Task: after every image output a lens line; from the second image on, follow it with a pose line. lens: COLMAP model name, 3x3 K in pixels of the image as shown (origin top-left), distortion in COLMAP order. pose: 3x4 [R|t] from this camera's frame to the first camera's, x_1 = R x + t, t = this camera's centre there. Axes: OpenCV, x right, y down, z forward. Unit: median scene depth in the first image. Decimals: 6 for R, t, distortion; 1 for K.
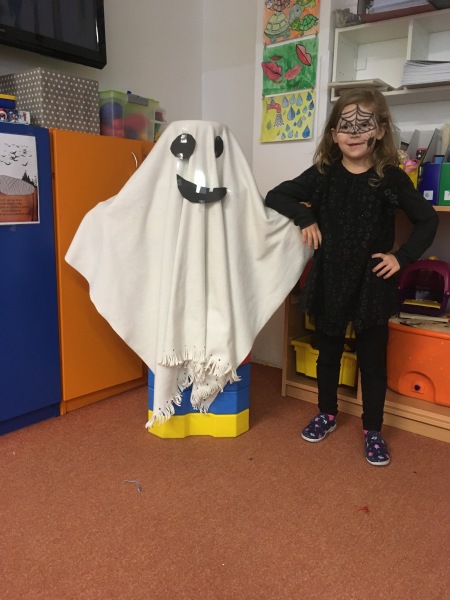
lens RADIAL K [[509.7, 0, 221.5], [0, 509.7, 298.9], [0, 0, 1]] dist [0.075350, -0.114073]
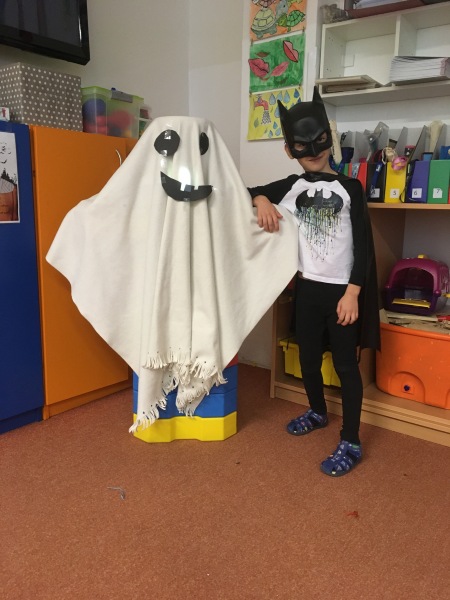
lens RADIAL K [[509.7, 0, 221.5], [0, 509.7, 298.9], [0, 0, 1]] dist [0.075350, -0.114073]
pose [[0.999842, -0.005696, 0.016833, 0.008822], [0.005705, 0.999984, -0.000499, -0.000269], [-0.016830, 0.000595, 0.999858, 0.019521]]
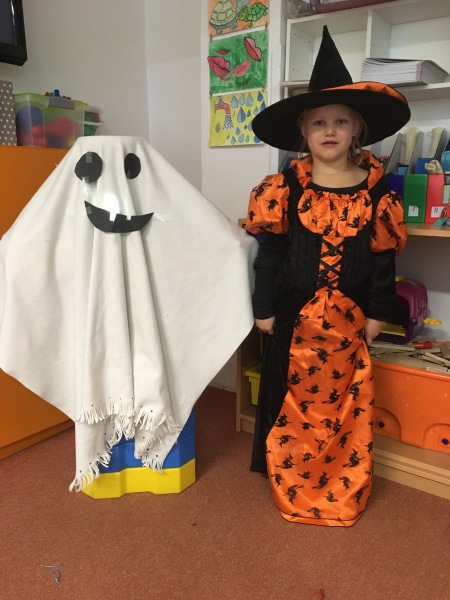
lens RADIAL K [[509.7, 0, 221.5], [0, 509.7, 298.9], [0, 0, 1]] dist [0.075350, -0.114073]
pose [[0.998536, -0.023640, 0.048655, 0.058196], [0.022031, 0.999201, 0.033343, -0.082496], [-0.049404, -0.032222, 0.998259, 0.113818]]
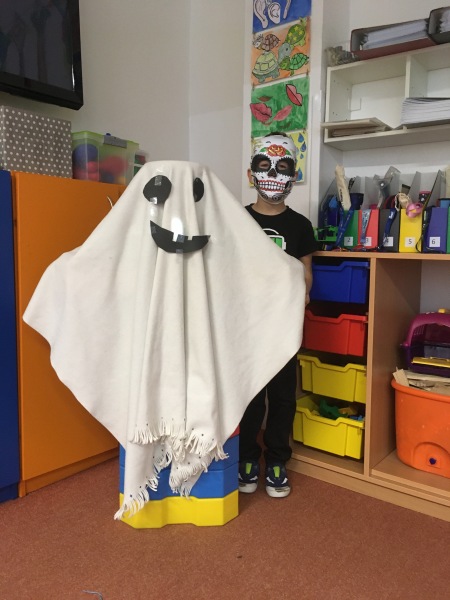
lens RADIAL K [[509.7, 0, 221.5], [0, 509.7, 298.9], [0, 0, 1]] dist [0.075350, -0.114073]
pose [[0.999952, -0.006946, 0.006929, 0.020249], [0.007507, 0.996385, -0.084619, -0.027955], [-0.006316, 0.084667, 0.996389, 0.110963]]
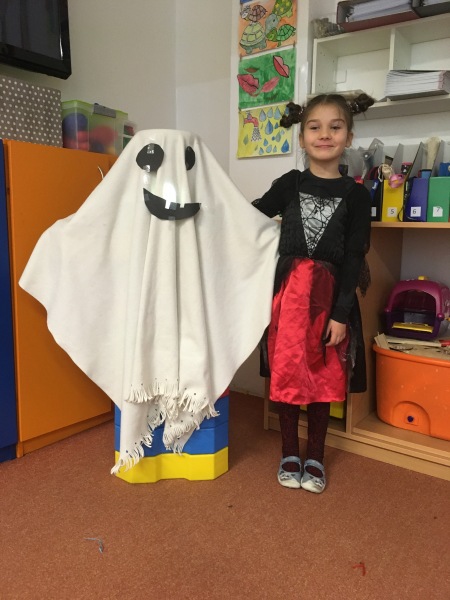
lens RADIAL K [[509.7, 0, 221.5], [0, 509.7, 298.9], [0, 0, 1]] dist [0.075350, -0.114073]
pose [[0.999196, -0.010644, 0.038652, 0.009214], [0.012219, 0.999095, -0.040749, -0.008326], [-0.038183, 0.041189, 0.998422, 0.082270]]
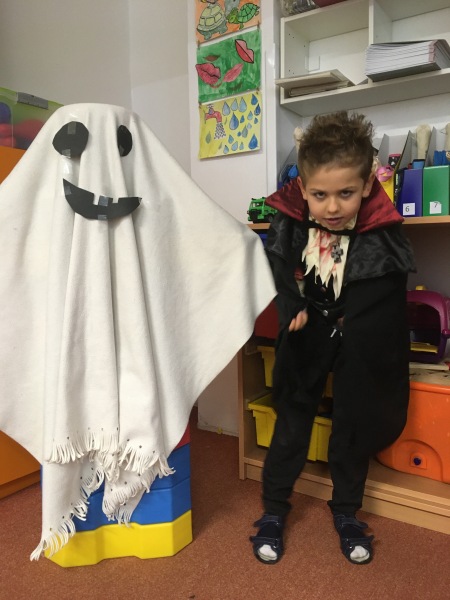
lens RADIAL K [[509.7, 0, 221.5], [0, 509.7, 298.9], [0, 0, 1]] dist [0.075350, -0.114073]
pose [[0.996611, -0.042556, 0.070395, 0.053715], [0.048815, 0.994770, -0.089724, -0.008074], [-0.066209, 0.092856, 0.993476, 0.248401]]
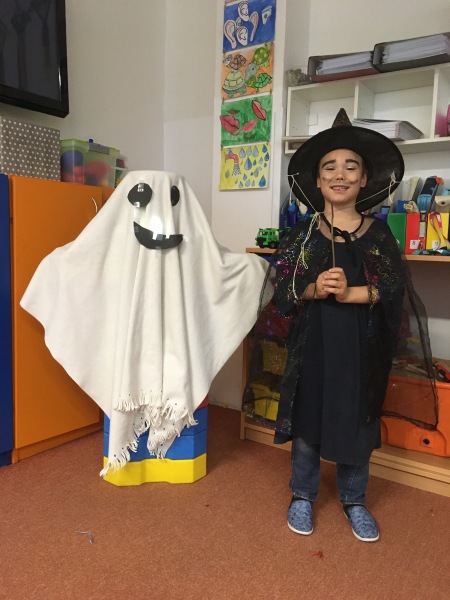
lens RADIAL K [[509.7, 0, 221.5], [0, 509.7, 298.9], [0, 0, 1]] dist [0.075350, -0.114073]
pose [[0.997785, 0.002287, 0.066479, 0.014889], [0.002782, 0.997099, -0.076062, -0.008035], [-0.066460, 0.076078, 0.994884, -0.016121]]
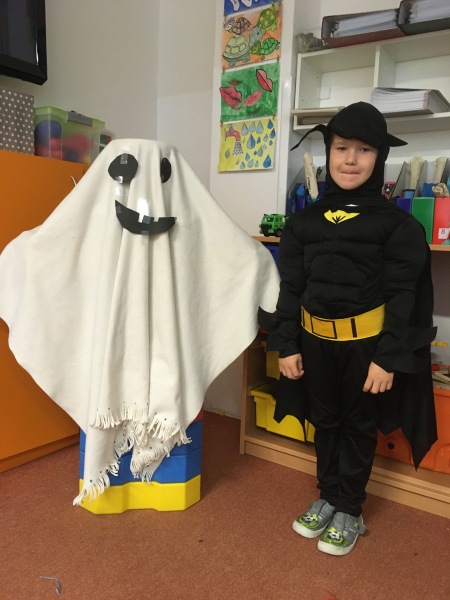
lens RADIAL K [[509.7, 0, 221.5], [0, 509.7, 298.9], [0, 0, 1]] dist [0.075350, -0.114073]
pose [[0.997213, 0.011737, 0.073682, 0.020464], [-0.006918, 0.997841, -0.065311, -0.020016], [-0.074289, 0.064619, 0.995141, 0.119063]]
